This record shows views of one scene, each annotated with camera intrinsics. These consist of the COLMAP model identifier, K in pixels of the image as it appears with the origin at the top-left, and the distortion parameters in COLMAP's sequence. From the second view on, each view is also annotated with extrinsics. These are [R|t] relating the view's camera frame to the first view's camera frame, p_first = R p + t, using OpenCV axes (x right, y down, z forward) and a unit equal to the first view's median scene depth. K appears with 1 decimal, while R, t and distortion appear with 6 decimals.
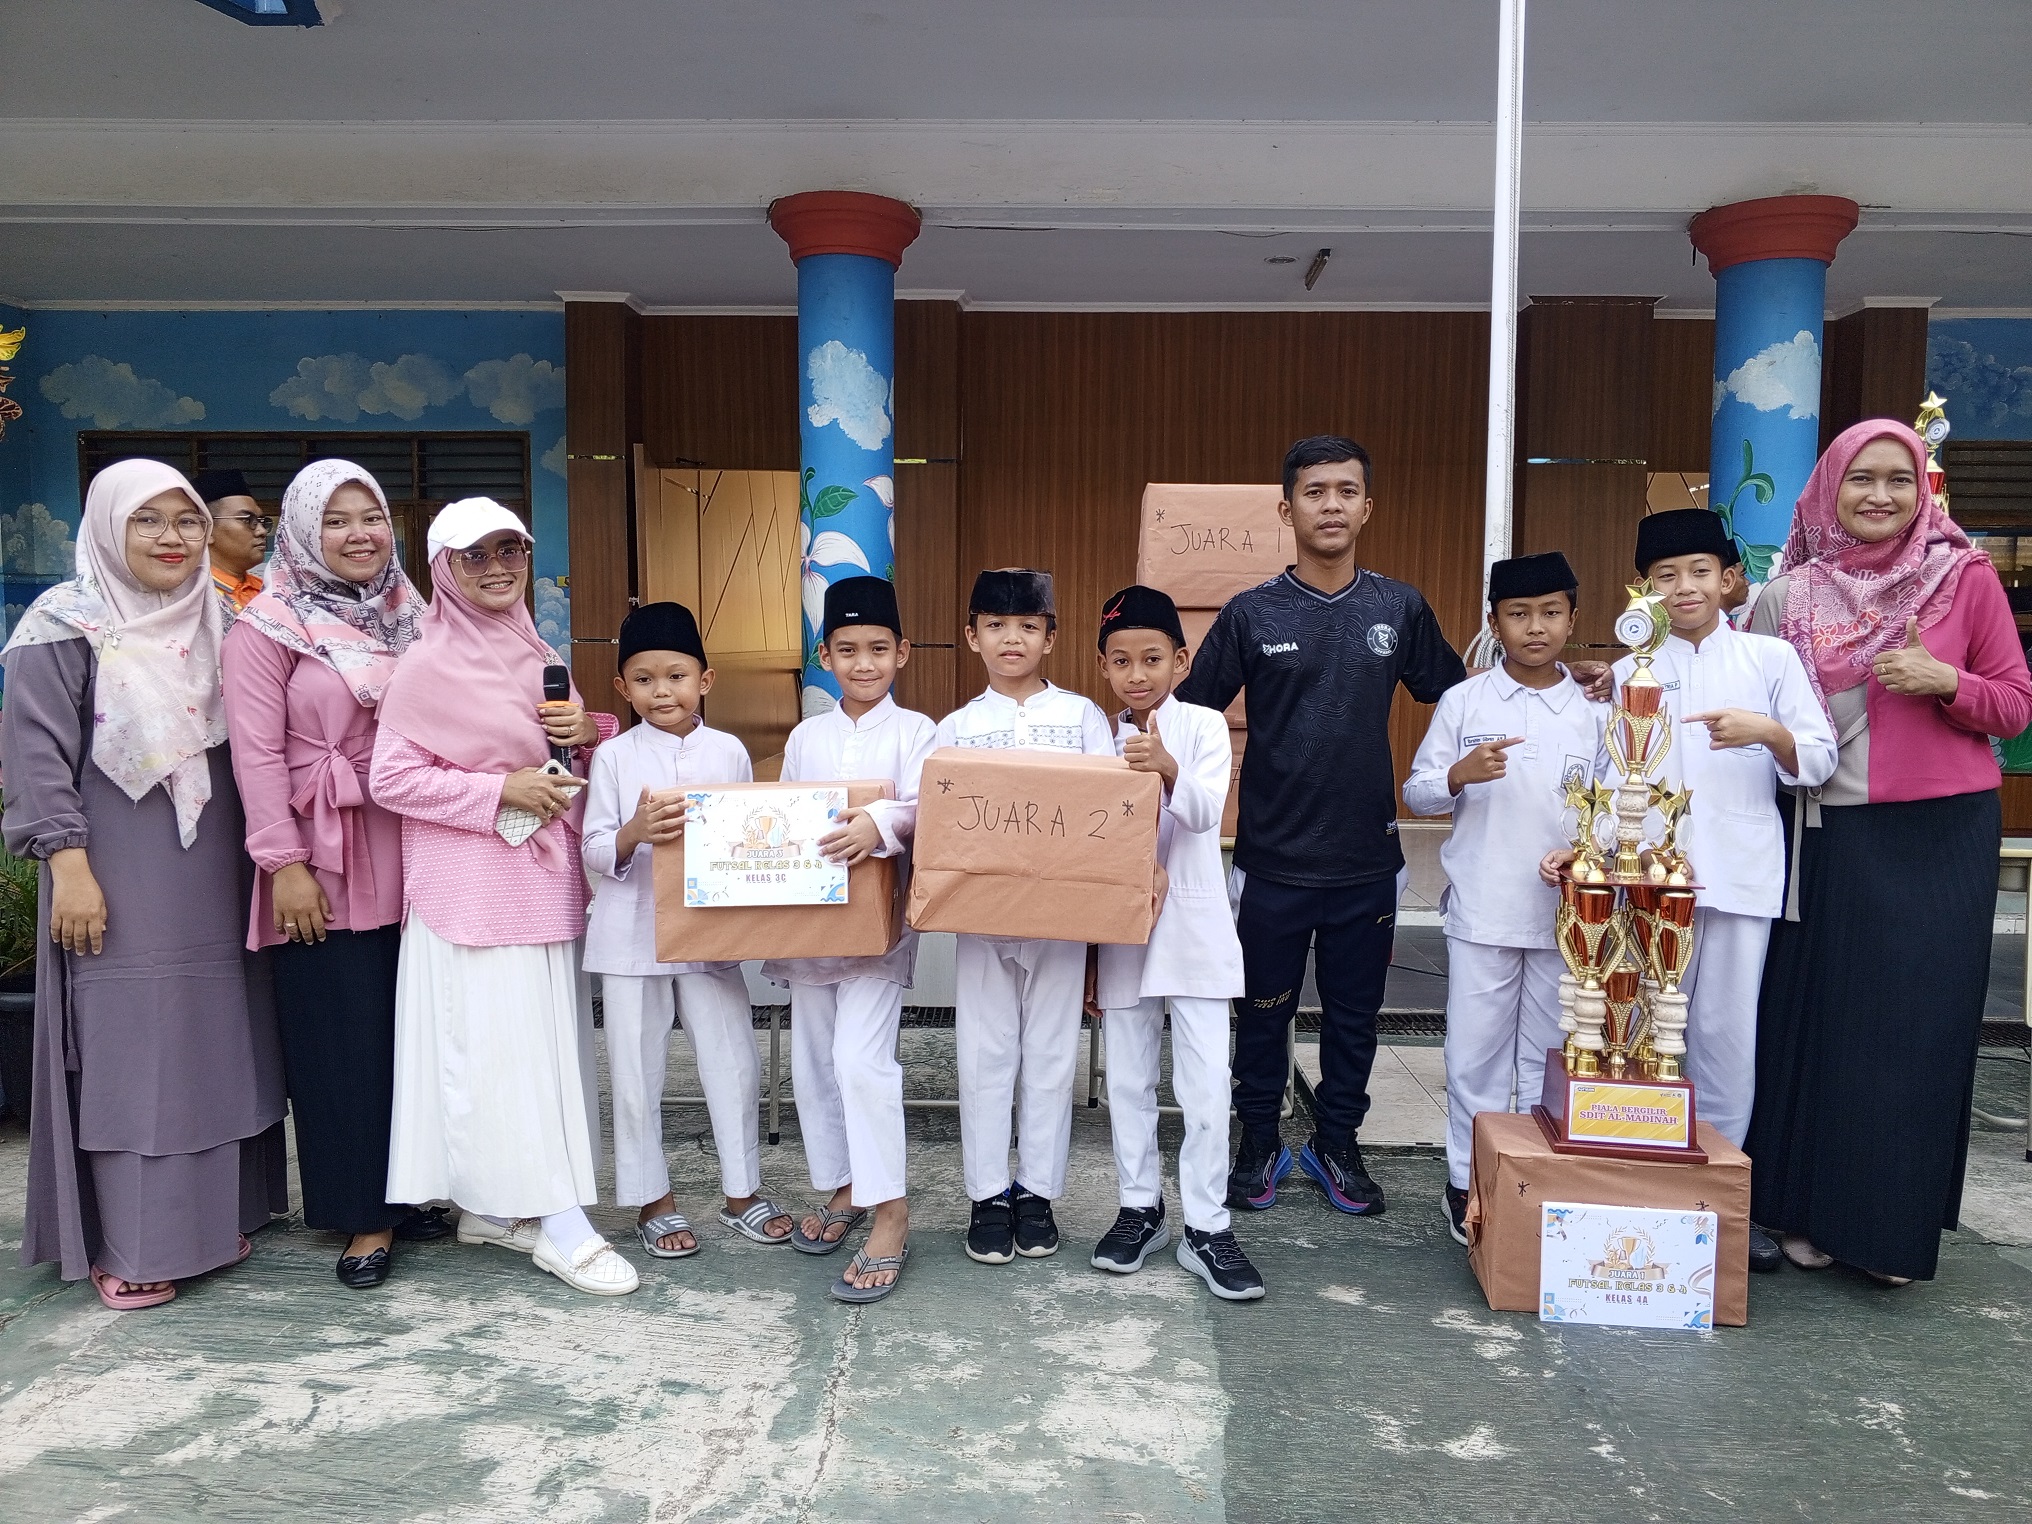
lens RADIAL K [[1479.6, 0, 1015.8], [0, 1479.6, 761.5], [0, 0, 1]] dist [-0.018347, -0.000496]
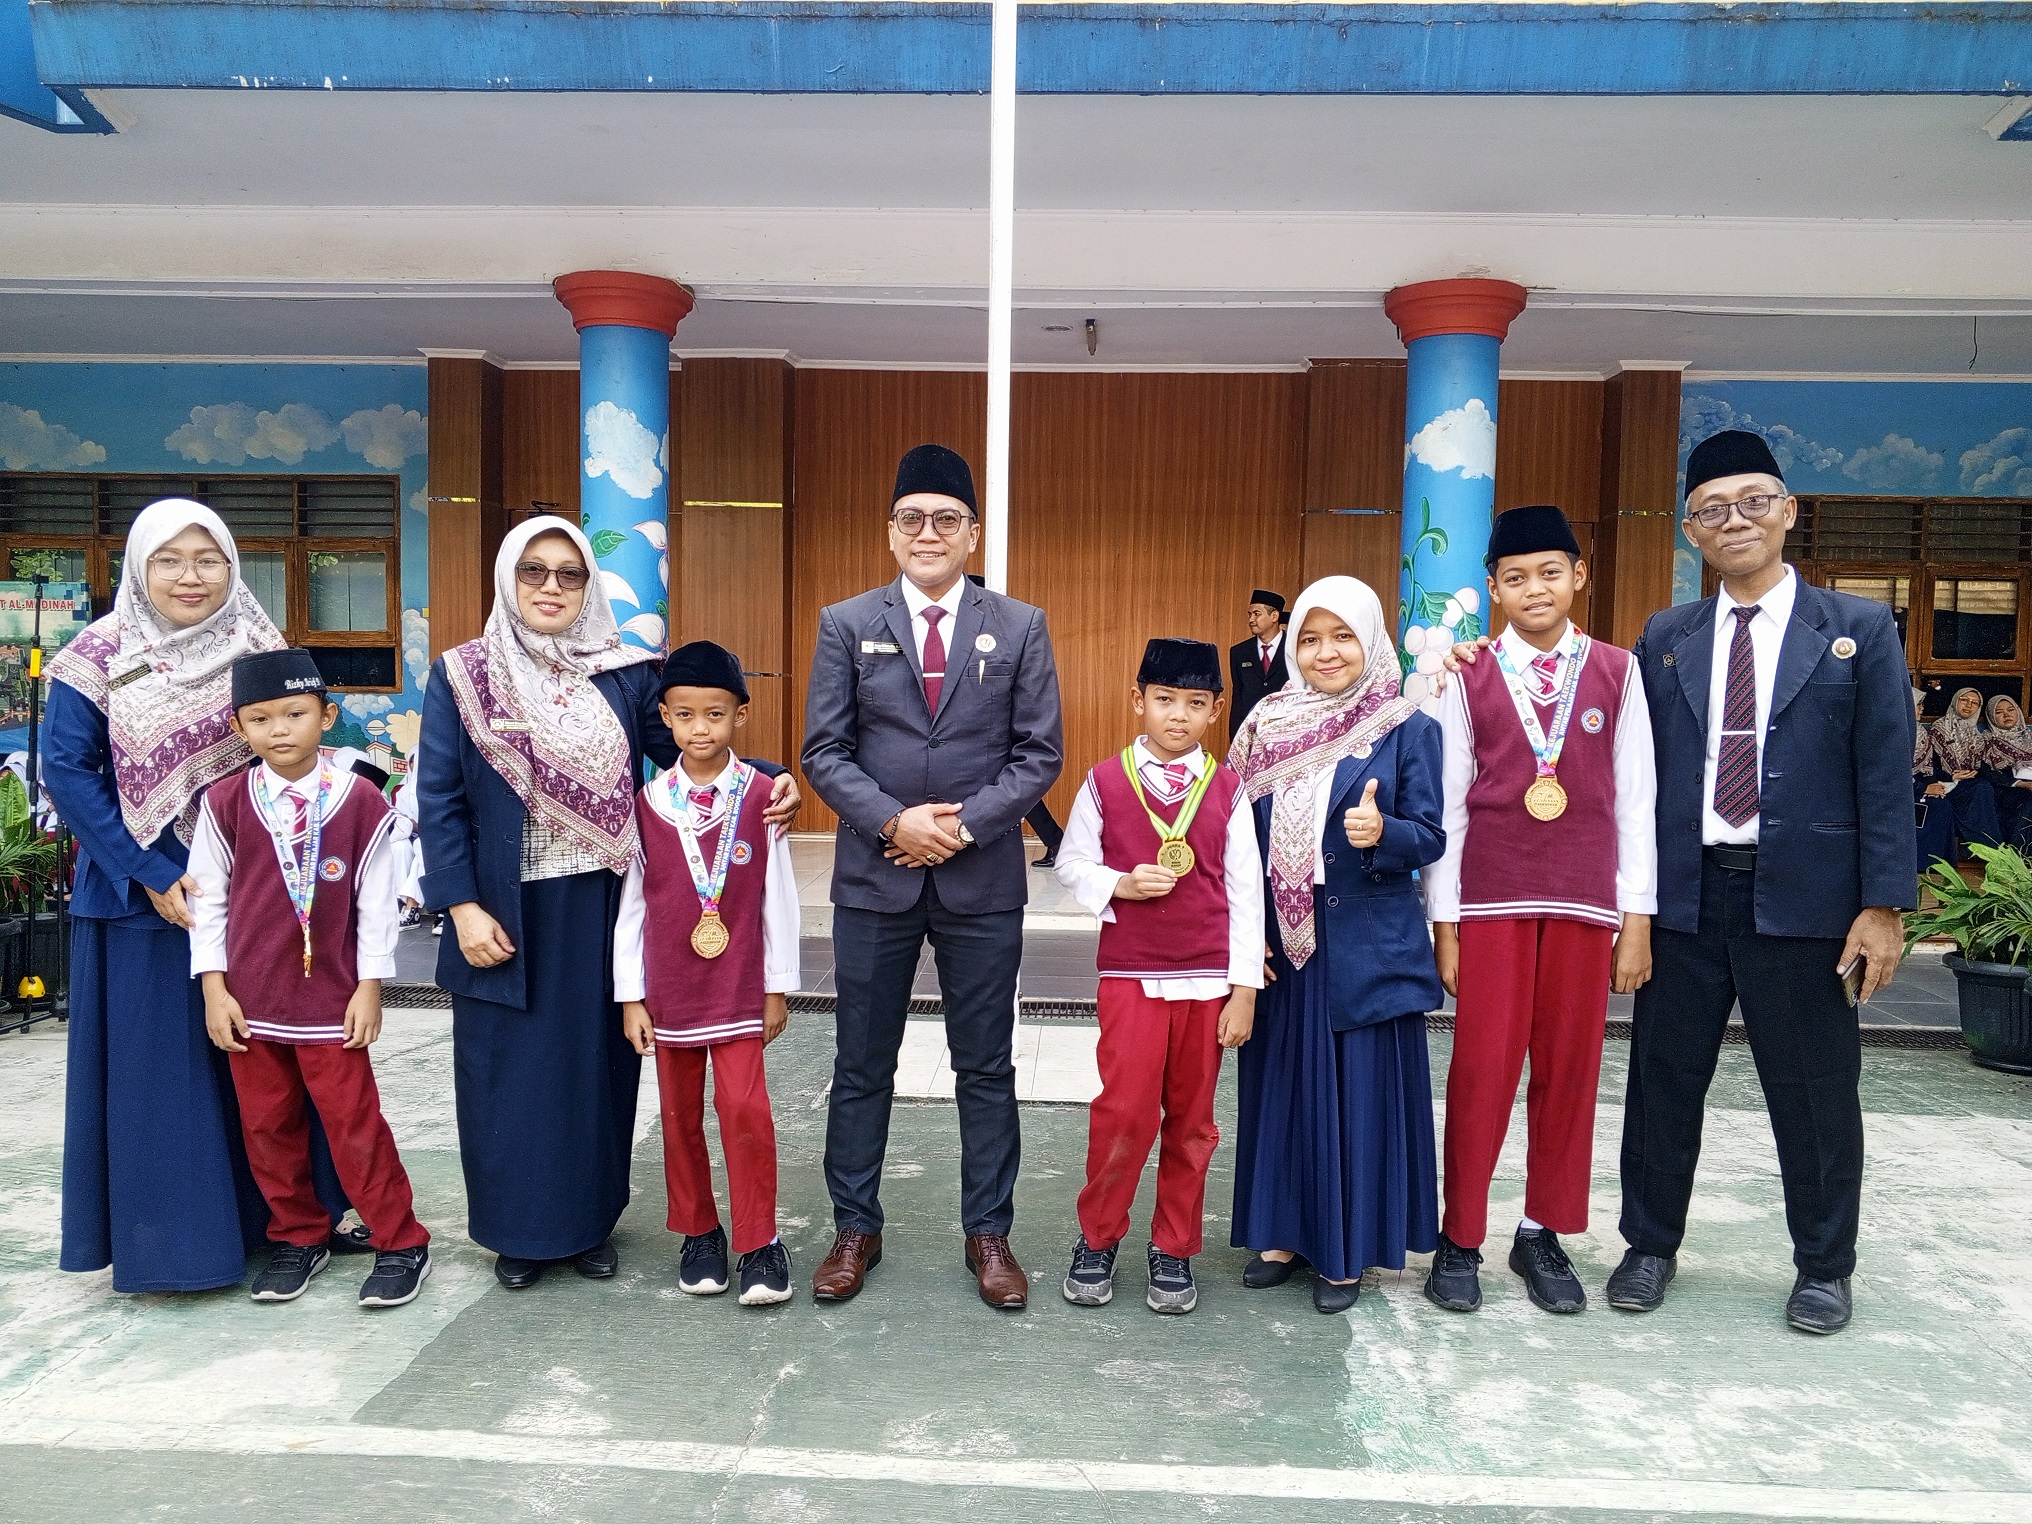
lens RADIAL K [[1479.6, 0, 1024.5], [0, 1479.6, 754.9], [0, 0, 1]] dist [-0.018347, -0.000496]
pose [[0.999760, 0.013466, -0.017307, 0.160545], [-0.013939, 0.999524, -0.027508, 0.006612], [0.016929, 0.027742, 0.999472, -0.077614]]
